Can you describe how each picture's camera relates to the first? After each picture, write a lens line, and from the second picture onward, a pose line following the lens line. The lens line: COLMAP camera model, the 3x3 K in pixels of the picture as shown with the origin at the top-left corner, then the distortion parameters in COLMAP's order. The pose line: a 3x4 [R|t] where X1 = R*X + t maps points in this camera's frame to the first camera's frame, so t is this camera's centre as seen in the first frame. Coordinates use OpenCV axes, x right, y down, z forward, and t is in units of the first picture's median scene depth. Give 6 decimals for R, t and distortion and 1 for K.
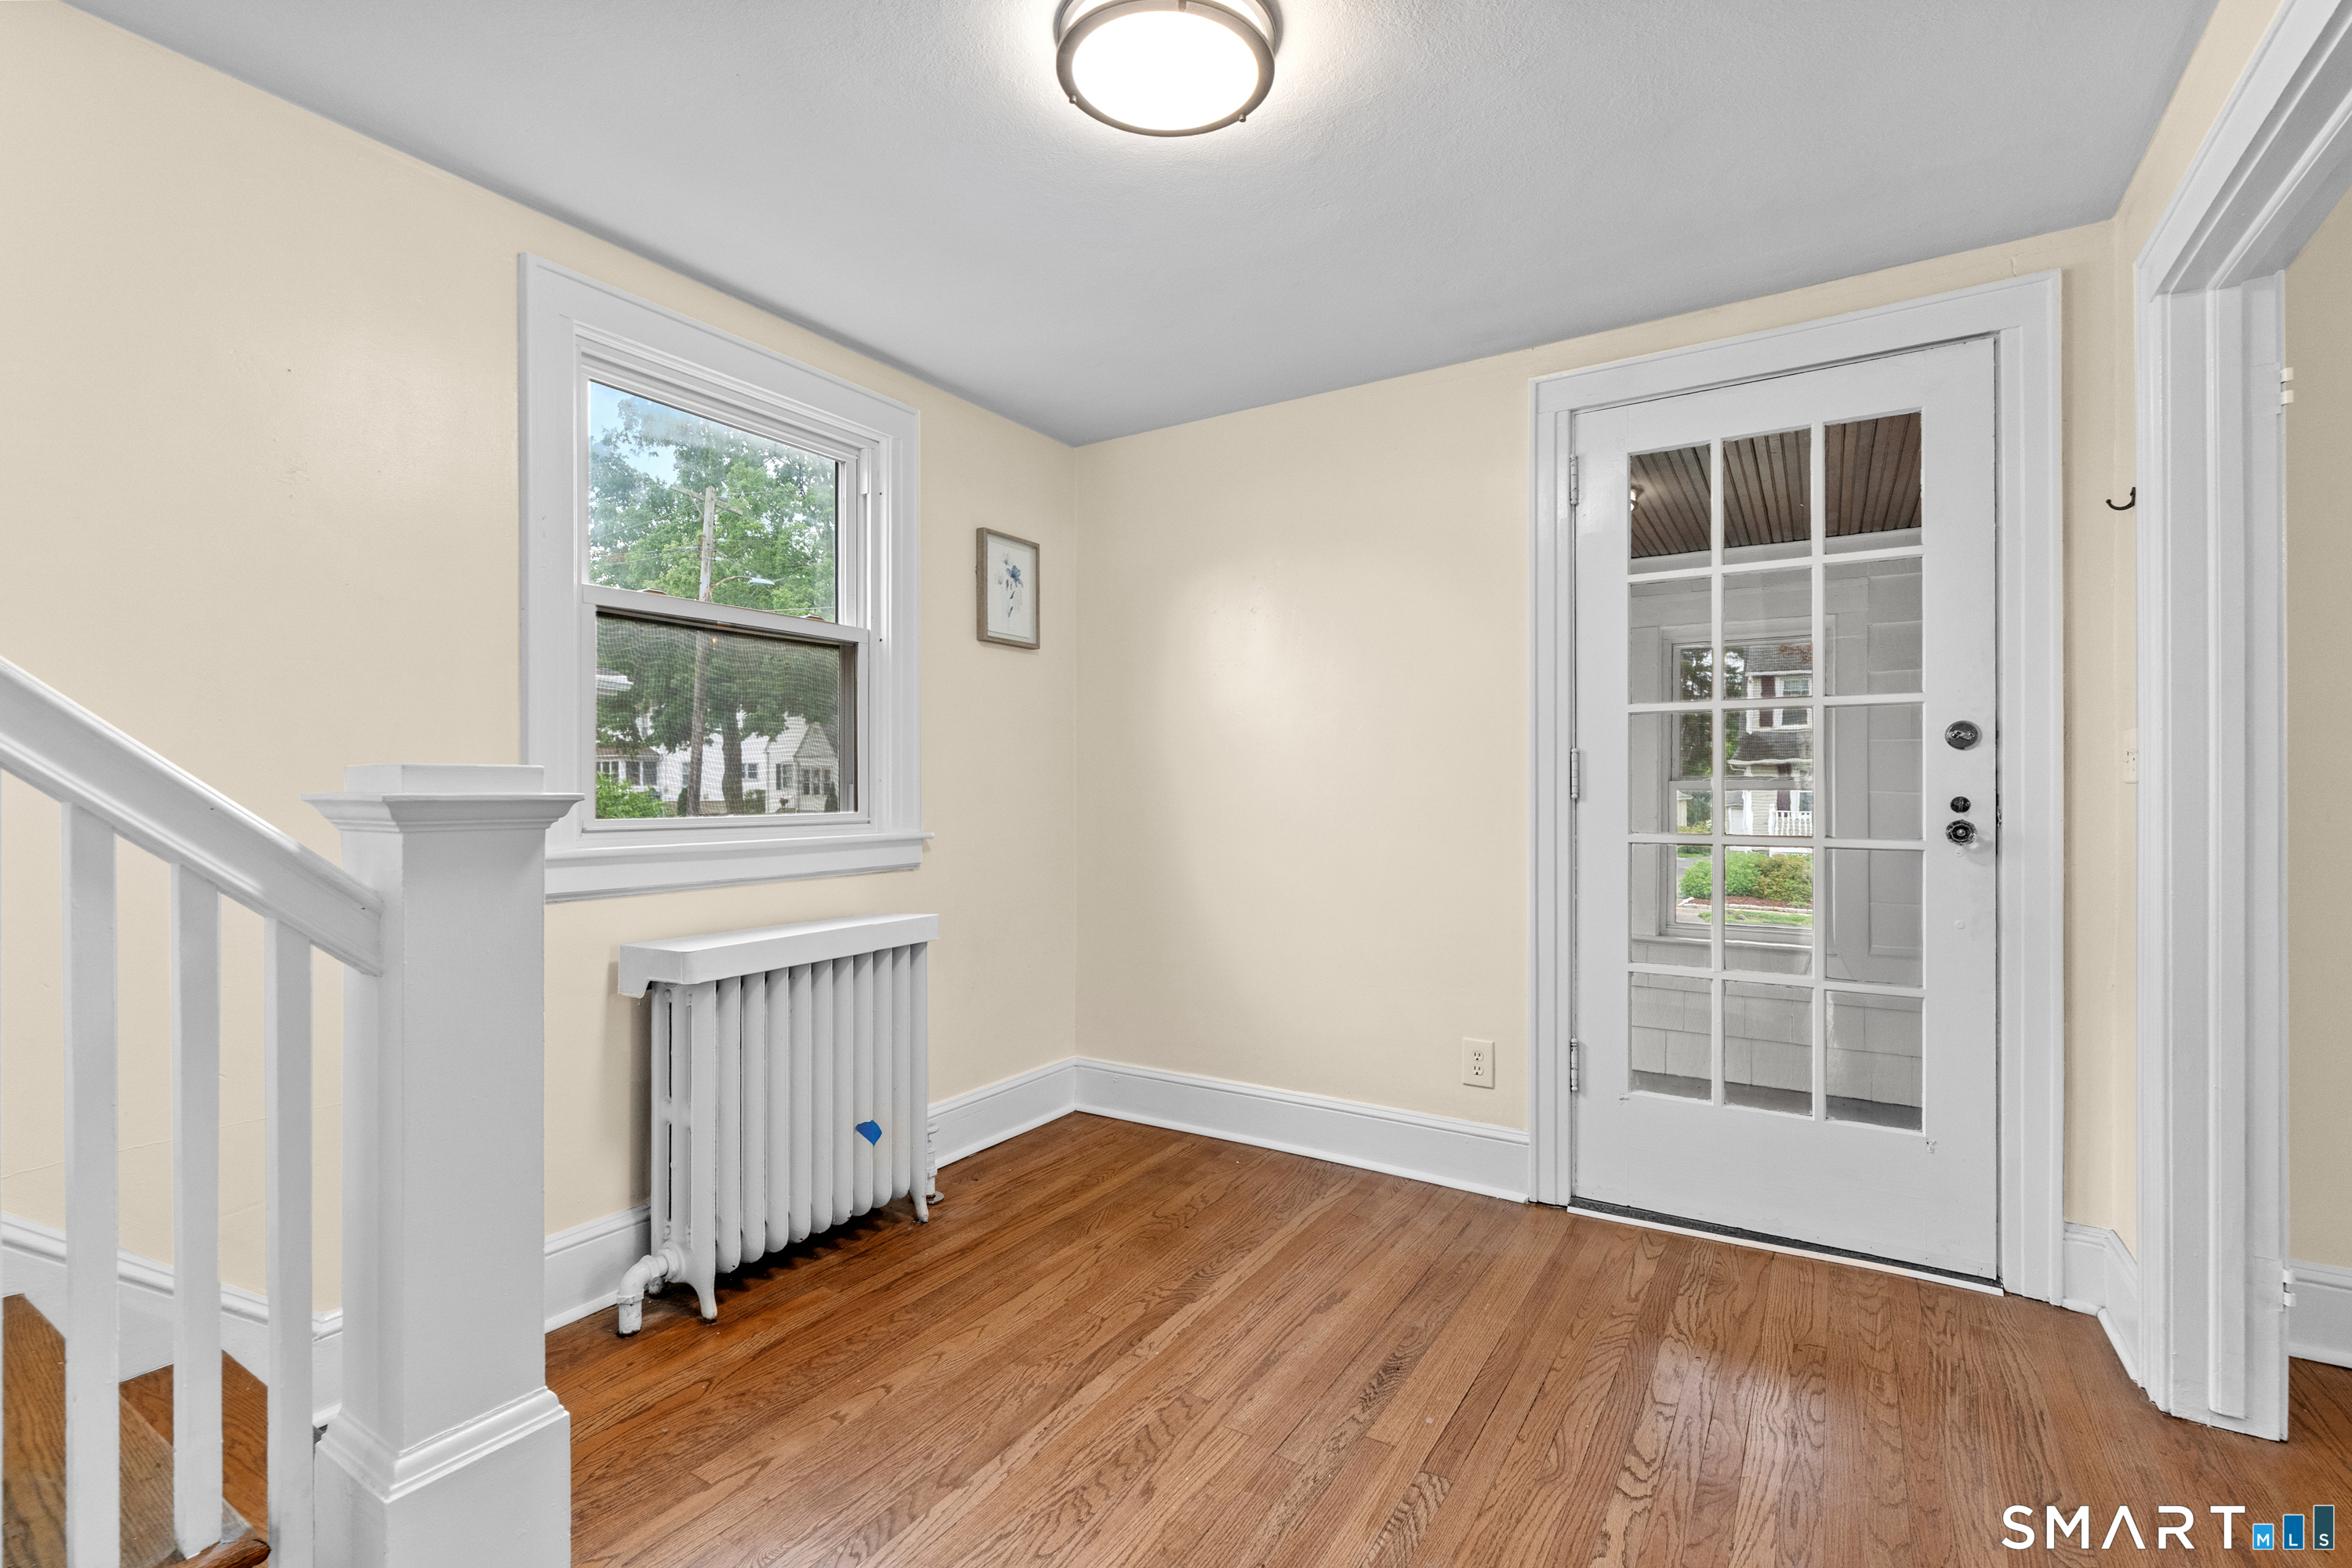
lens RADIAL K [[1060.7, 0, 1159.4], [0, 1060.7, 773.5], [0, 0, 1]] dist [-0.012592, 0.006041]
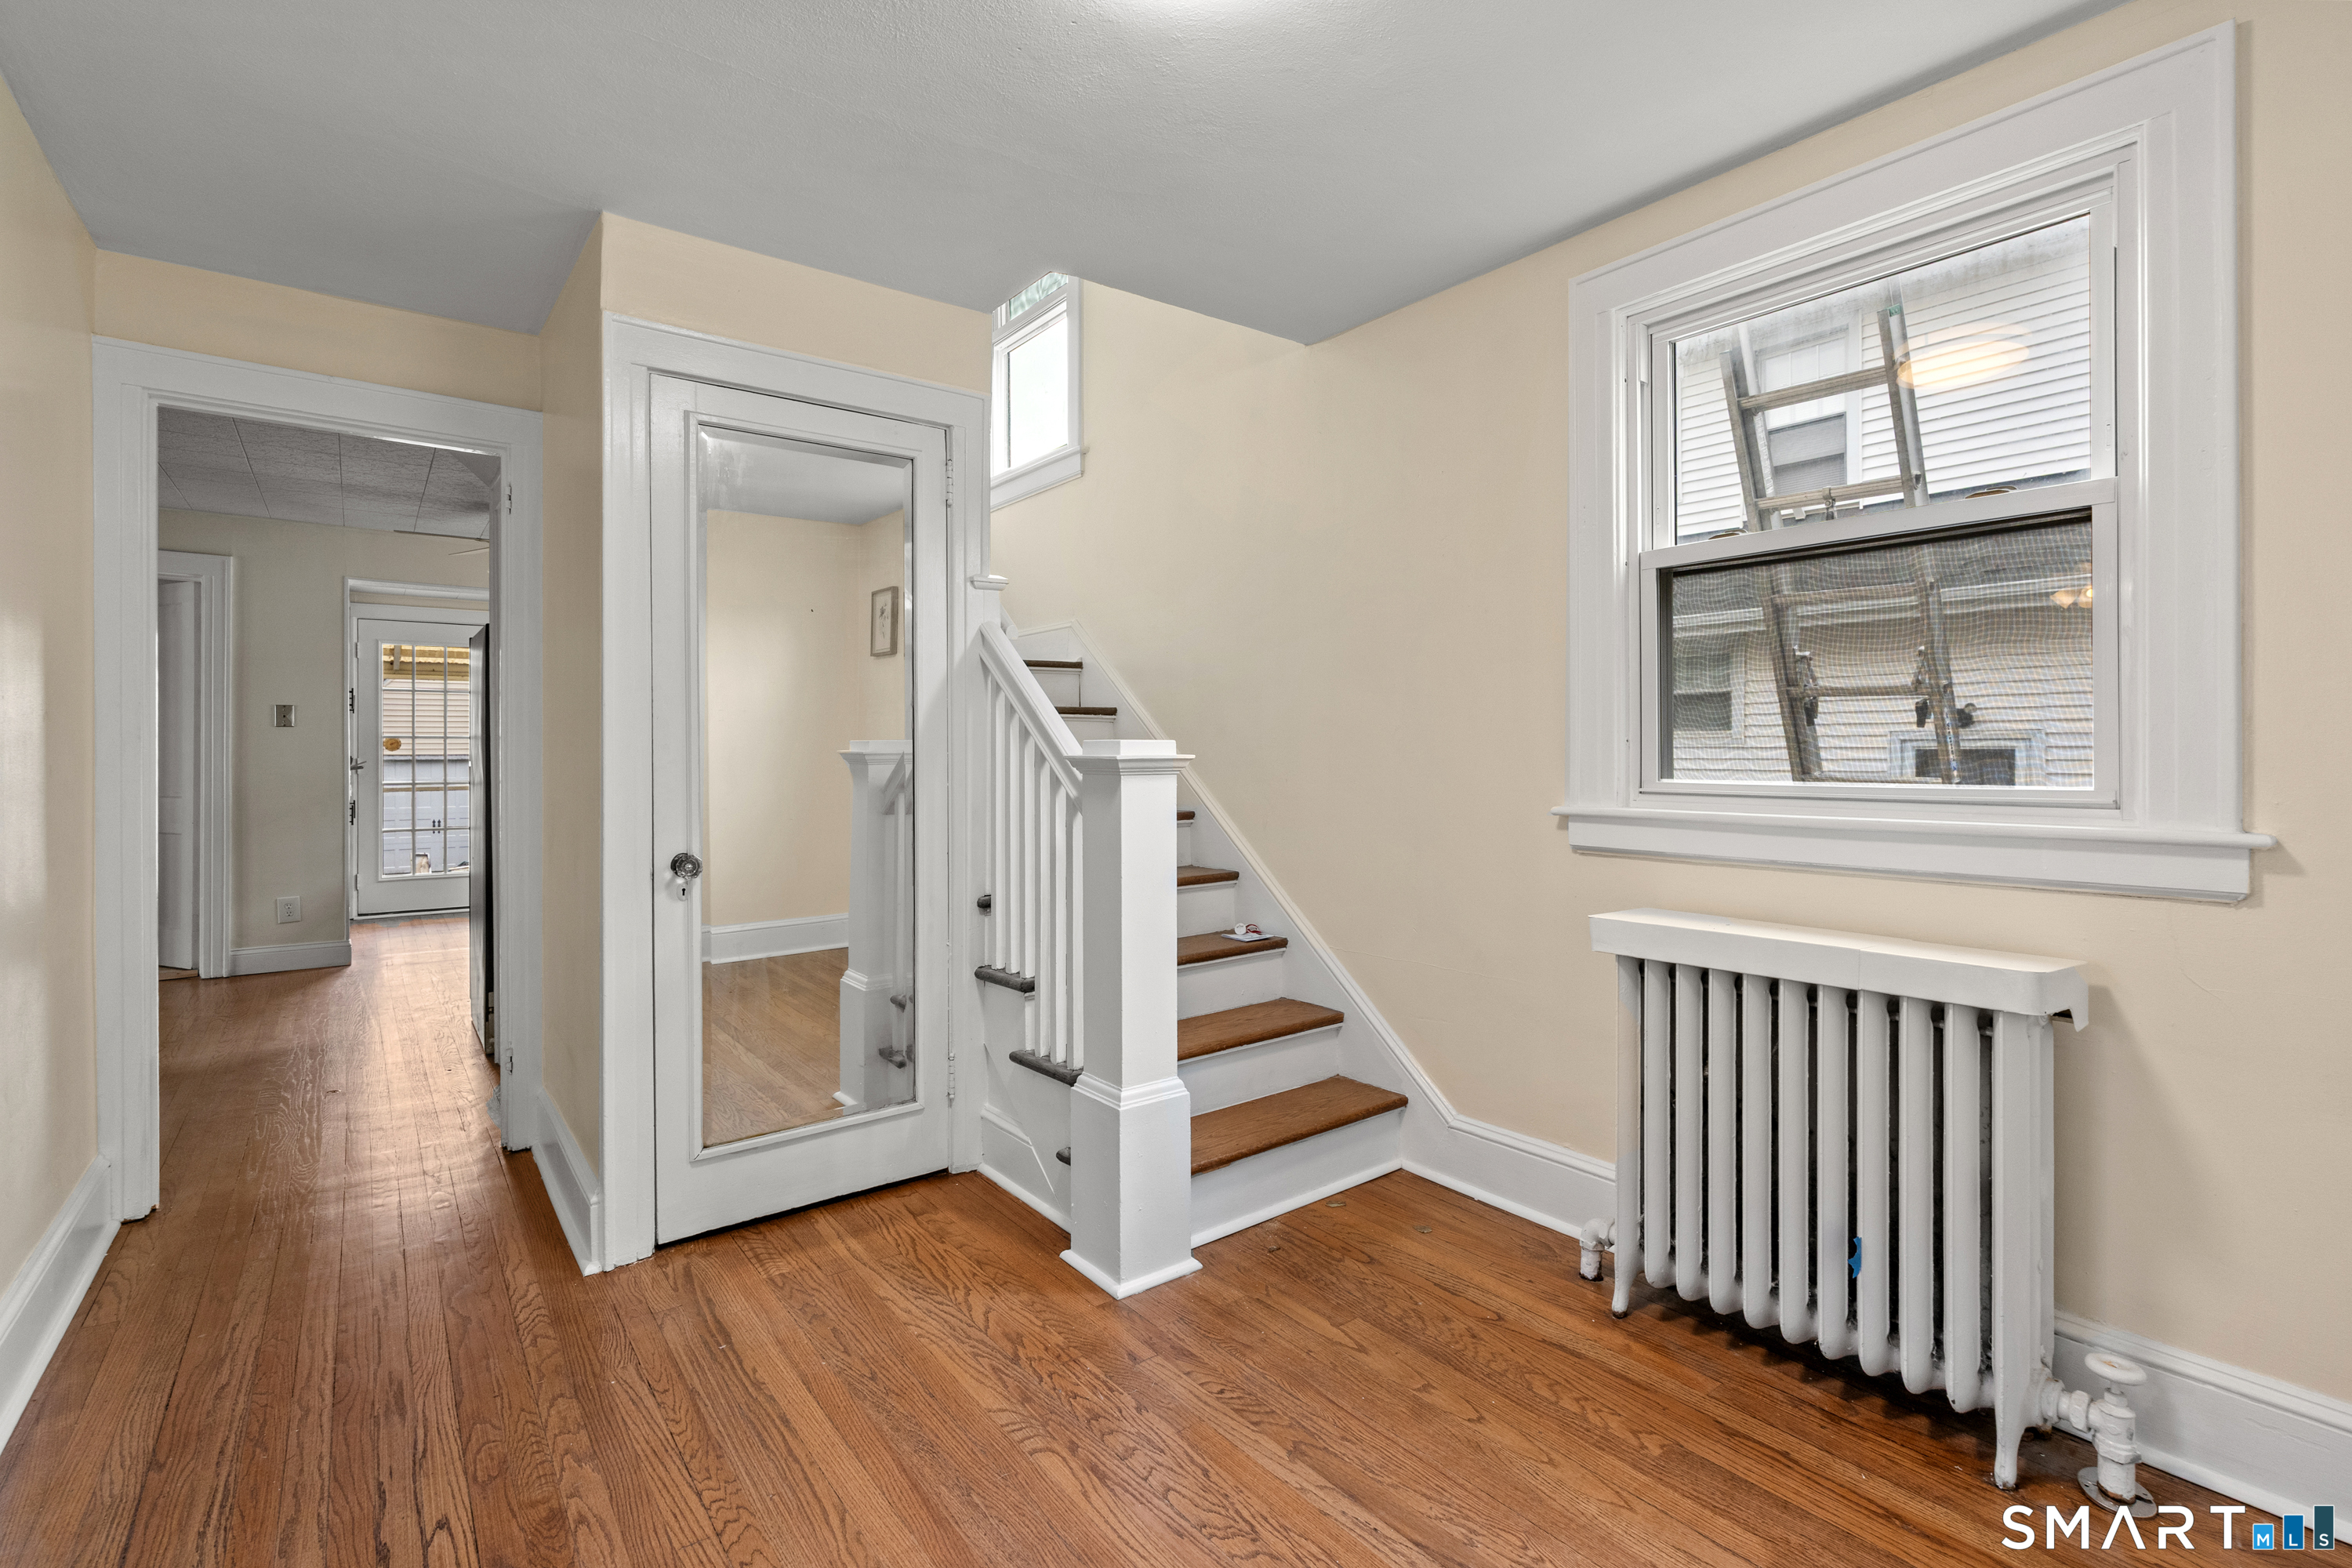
lens RADIAL K [[1060.7, 0, 1159.4], [0, 1060.7, 773.5], [0, 0, 1]] dist [-0.012592, 0.006041]
pose [[-0.348759, 0.020696, -0.936984, 0.583518], [0.021205, 0.999674, 0.014188, 0.011489], [0.936973, -0.014921, -0.349084, 0.934327]]
